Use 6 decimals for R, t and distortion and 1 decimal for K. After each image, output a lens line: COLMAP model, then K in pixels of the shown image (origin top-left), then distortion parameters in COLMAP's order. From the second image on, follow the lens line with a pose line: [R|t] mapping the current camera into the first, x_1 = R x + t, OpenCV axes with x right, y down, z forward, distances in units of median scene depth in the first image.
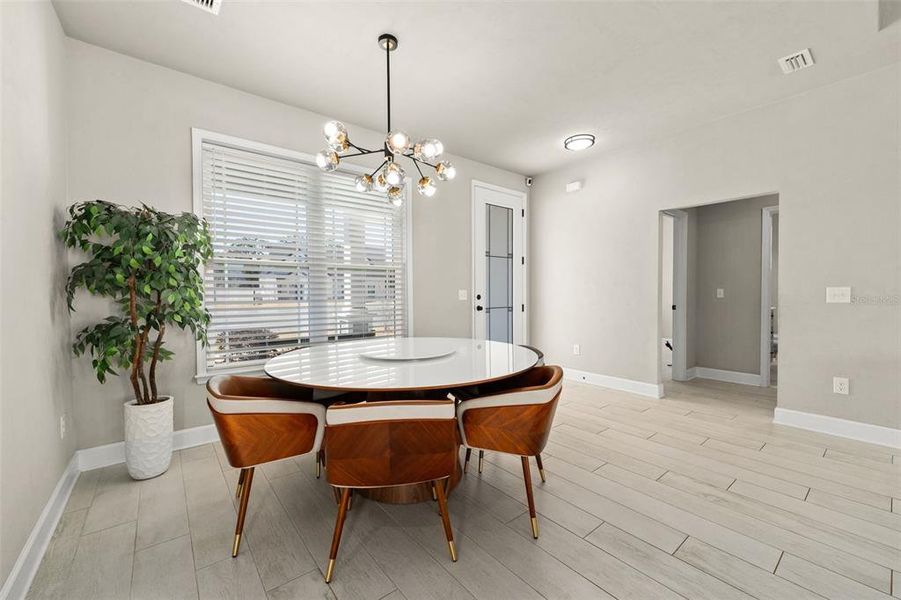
lens RADIAL K [[364.5, 0, 451.0], [0, 364.5, 299.9], [0, 0, 1]] dist [0.000262, -0.000417]
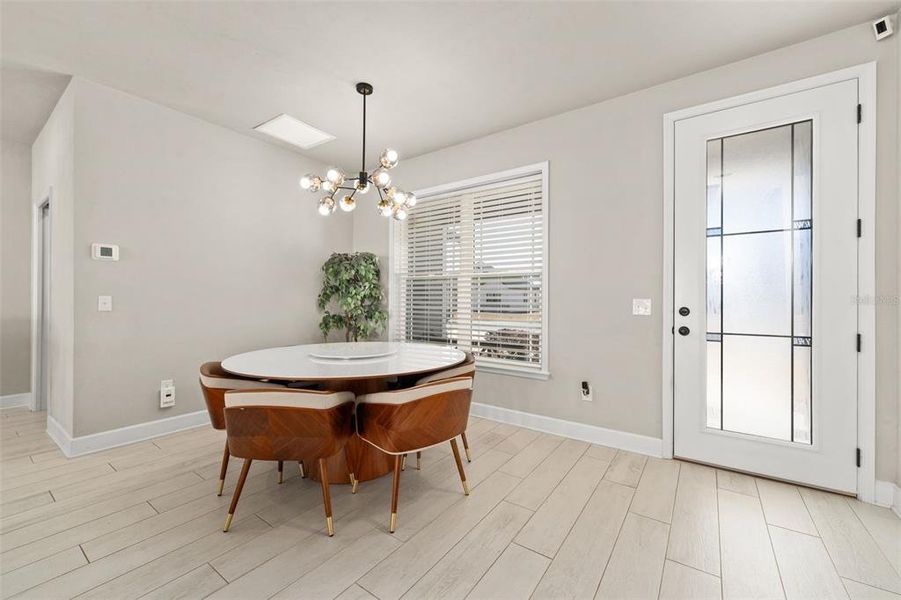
lens RADIAL K [[364.5, 0, 445.4], [0, 364.5, 299.9], [0, 0, 1]] dist [0.000262, -0.000417]
pose [[0.259854, 0.005996, -0.965629, 1.009467], [-0.028602, 0.999590, -0.001490, -0.026784], [0.965224, 0.028006, 0.259919, 0.943471]]
